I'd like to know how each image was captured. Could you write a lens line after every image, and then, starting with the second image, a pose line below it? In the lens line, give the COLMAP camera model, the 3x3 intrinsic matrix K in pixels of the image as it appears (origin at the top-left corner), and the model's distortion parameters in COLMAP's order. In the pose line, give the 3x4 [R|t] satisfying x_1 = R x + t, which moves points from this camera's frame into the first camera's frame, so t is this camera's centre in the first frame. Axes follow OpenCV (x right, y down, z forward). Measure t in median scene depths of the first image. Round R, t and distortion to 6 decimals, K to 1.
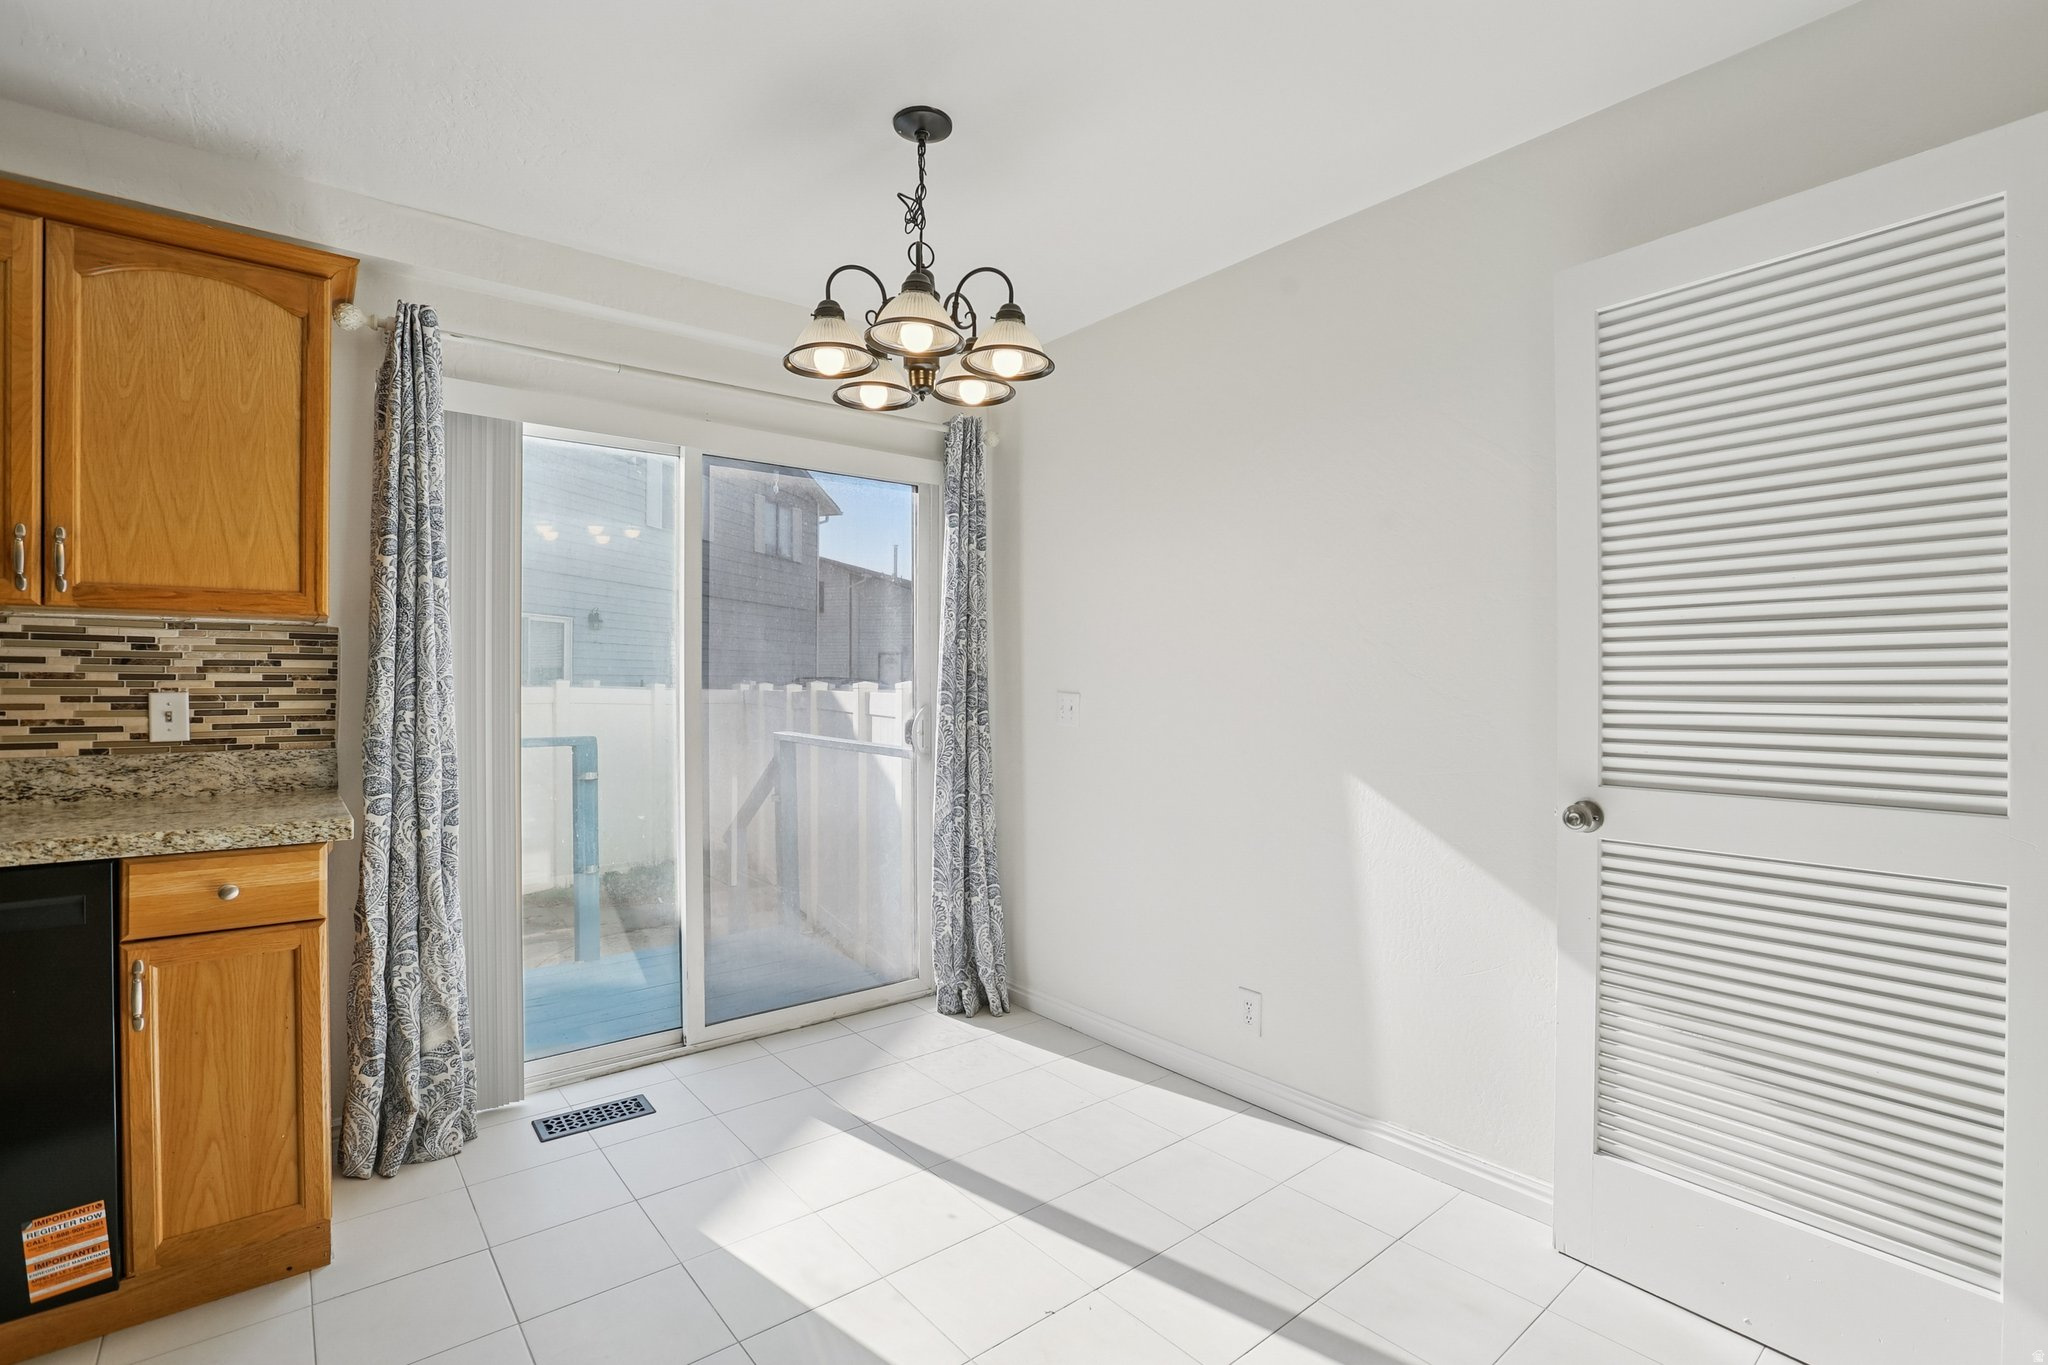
lens RADIAL K [[935.3, 0, 1021.4], [0, 935.3, 685.6], [0, 0, 1]] dist [-0.033027, 0.008846]
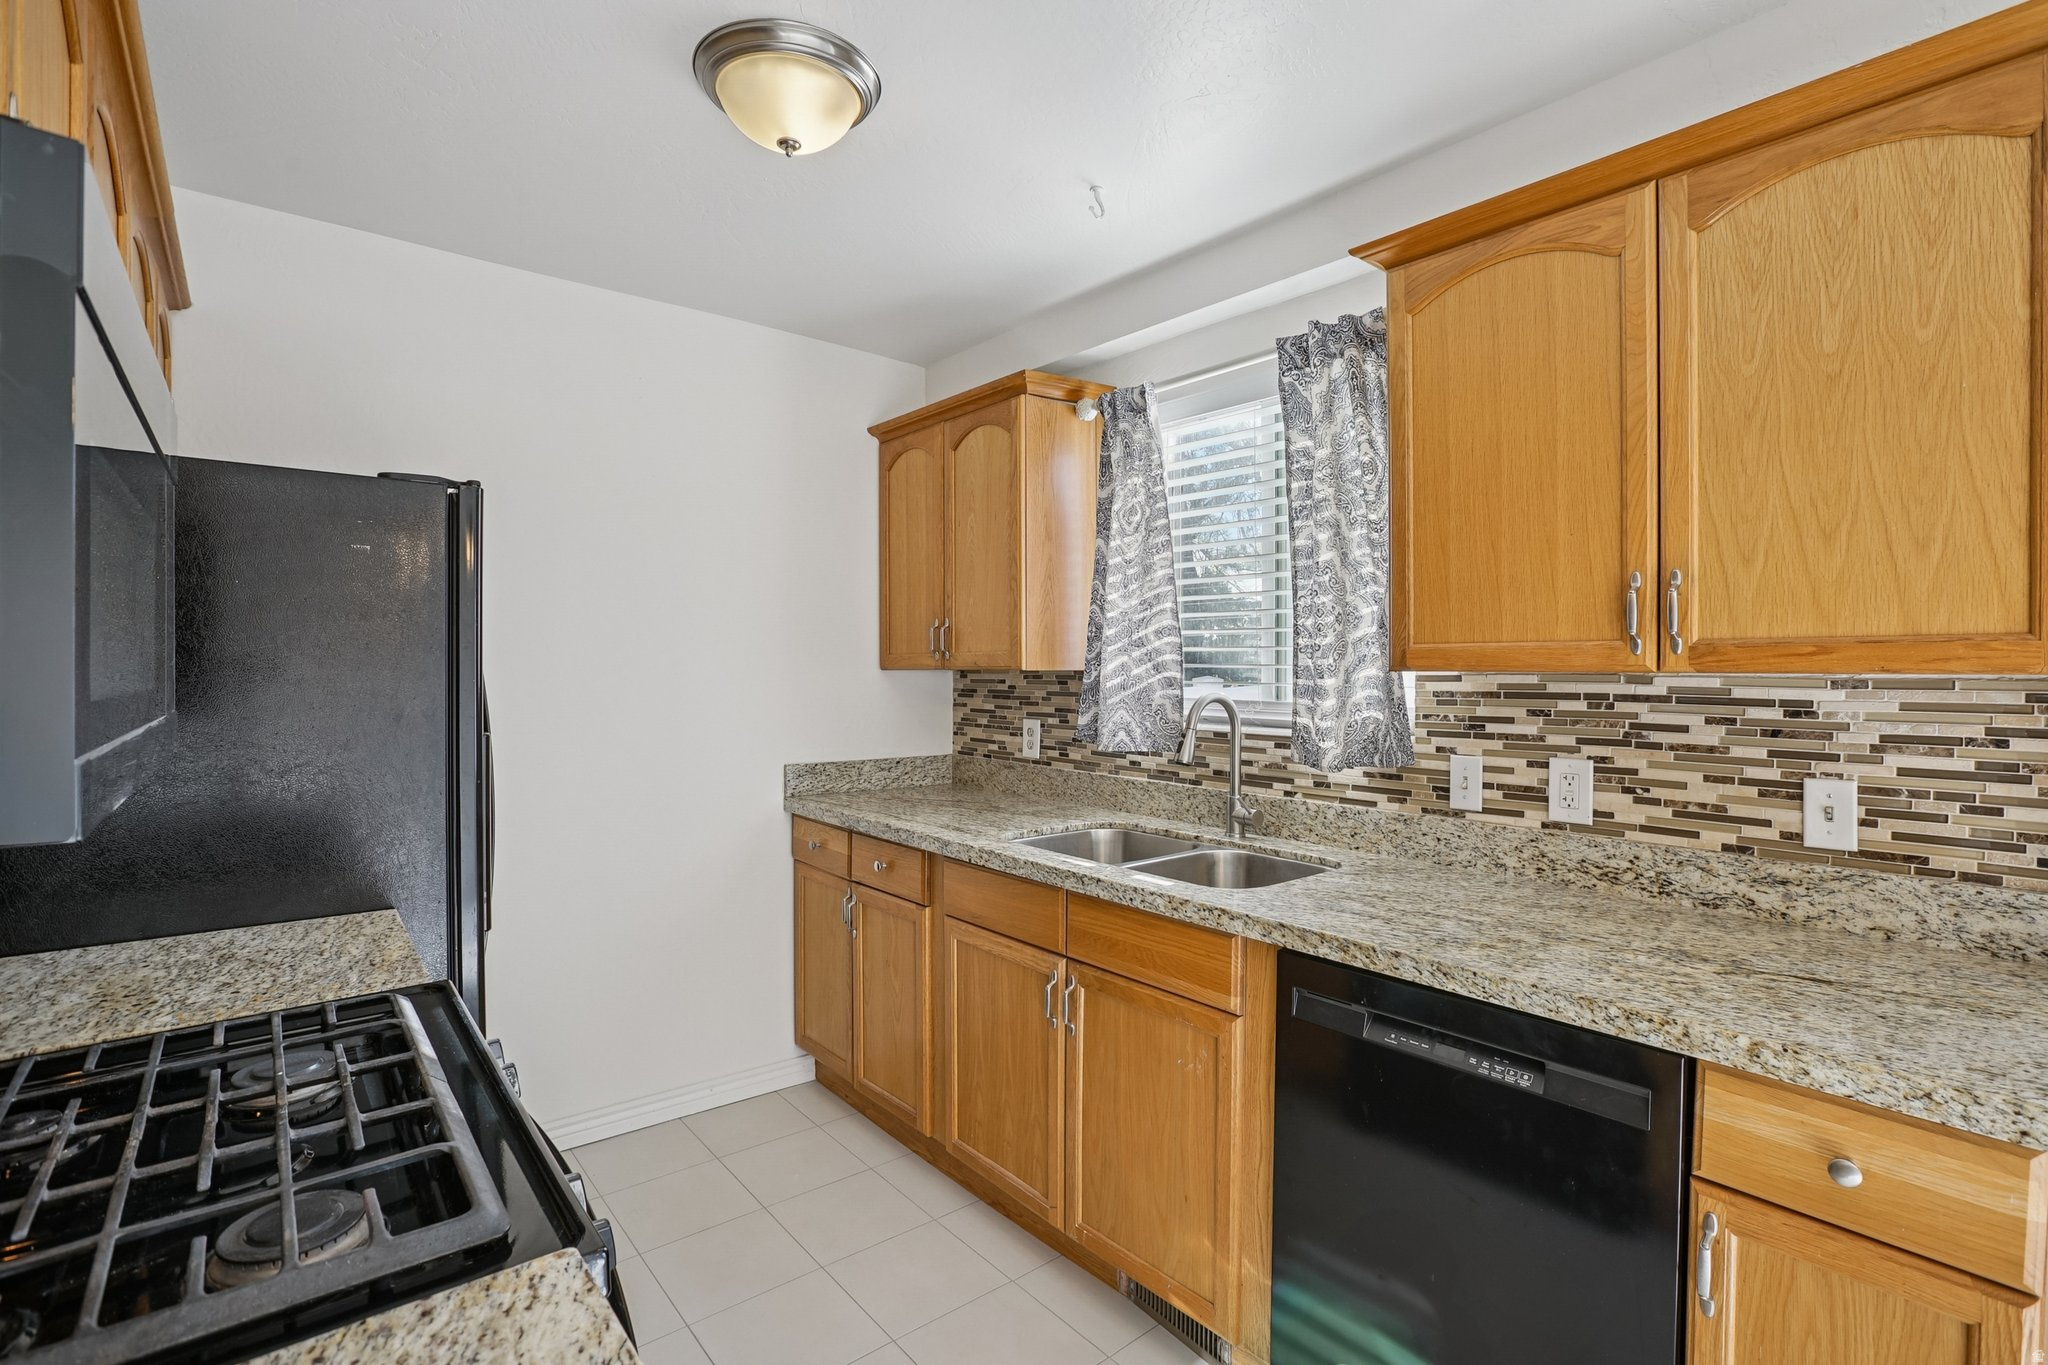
lens RADIAL K [[935.3, 0, 1067.9], [0, 935.3, 678.0], [0, 0, 1]] dist [-0.033027, 0.008846]
pose [[0.028369, 0.013092, -0.999512, -0.252049], [-0.005047, 0.999903, 0.012953, -0.078782], [0.999585, 0.004677, 0.028432, 0.405488]]
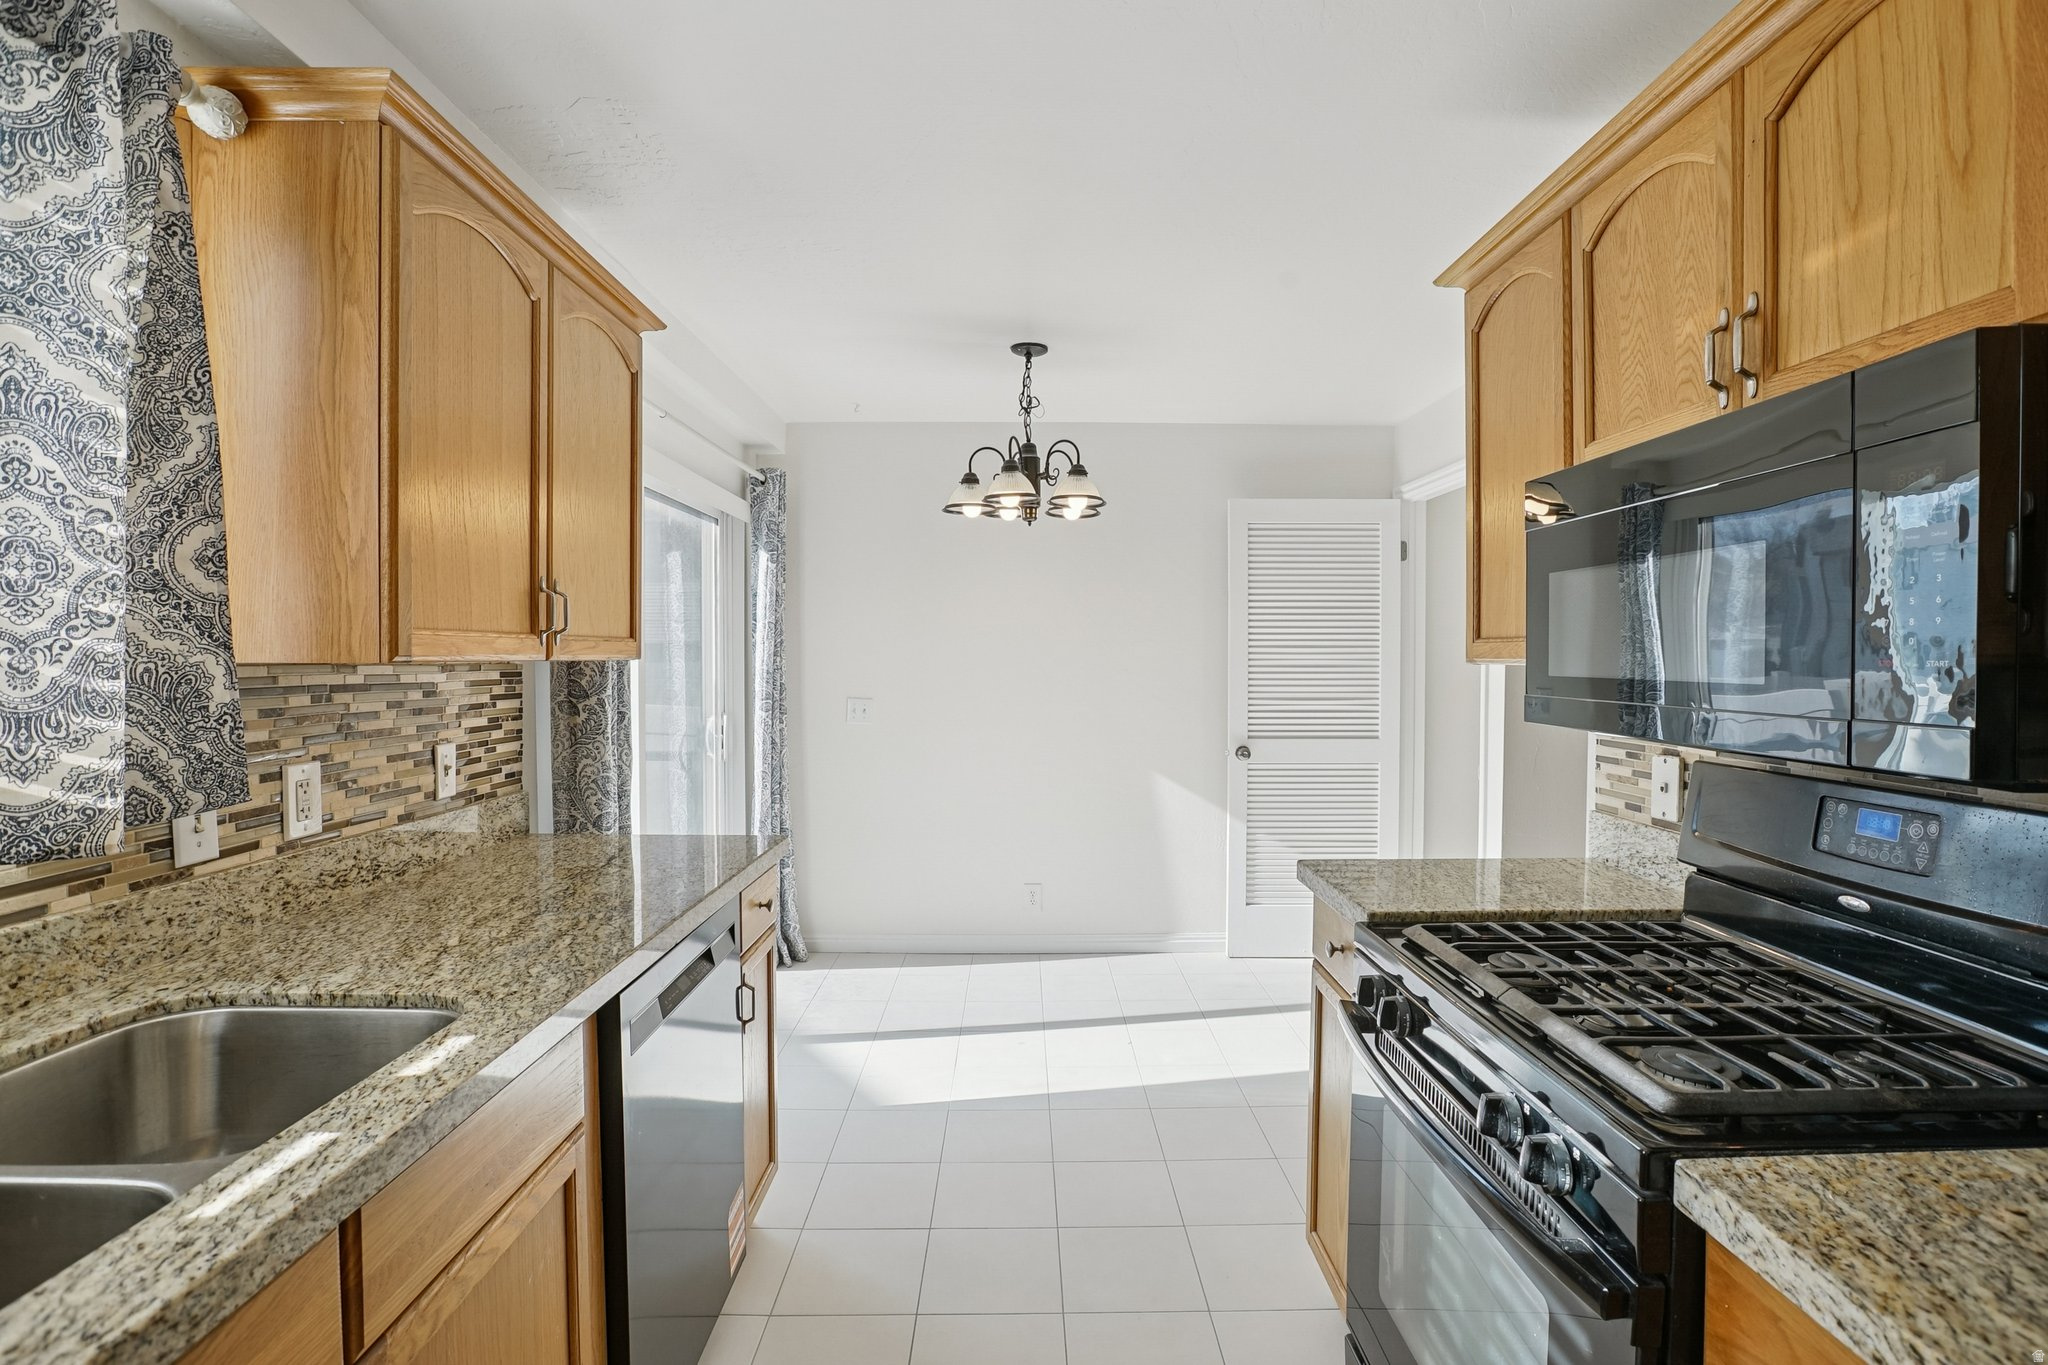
lens RADIAL K [[935.3, 0, 1028.2], [0, 935.3, 671.5], [0, 0, 1]] dist [-0.033027, 0.008846]
pose [[0.640751, -0.011598, 0.767661, -1.296915], [0.001595, 0.999904, 0.013776, -0.076801], [-0.767747, -0.007602, 0.640708, -0.019468]]
